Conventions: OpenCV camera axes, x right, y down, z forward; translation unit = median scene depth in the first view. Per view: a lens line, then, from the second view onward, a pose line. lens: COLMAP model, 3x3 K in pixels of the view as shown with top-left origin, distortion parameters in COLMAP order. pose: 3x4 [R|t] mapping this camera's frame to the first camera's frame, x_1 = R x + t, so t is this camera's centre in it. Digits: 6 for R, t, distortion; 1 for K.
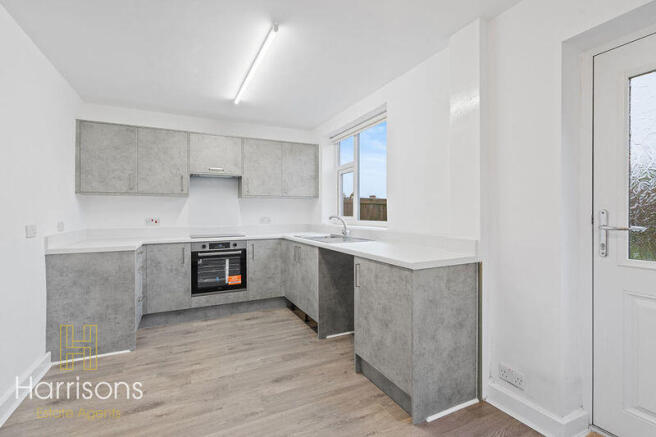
lens RADIAL K [[307.8, 0, 327.8], [0, 307.8, 215.8], [0, 0, 1]] dist [-0.000504, -0.000166]
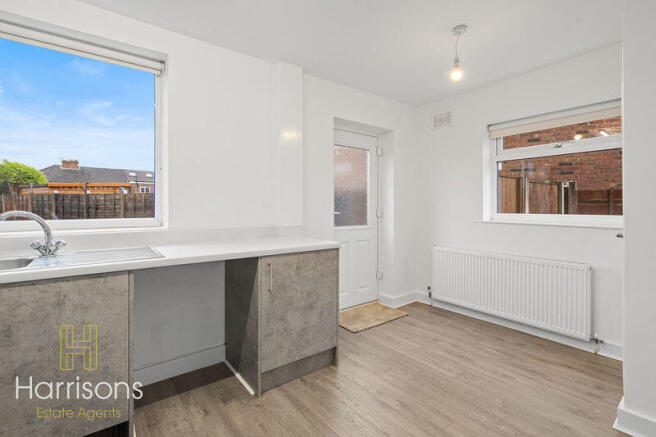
lens RADIAL K [[307.8, 0, 323.6], [0, 307.8, 206.6], [0, 0, 1]] dist [-0.000504, -0.000166]
pose [[-0.197875, 0.001379, 0.980226, -0.841076], [0.009695, 0.999953, 0.000550, -0.005026], [-0.980179, 0.009613, -0.197879, 1.097302]]
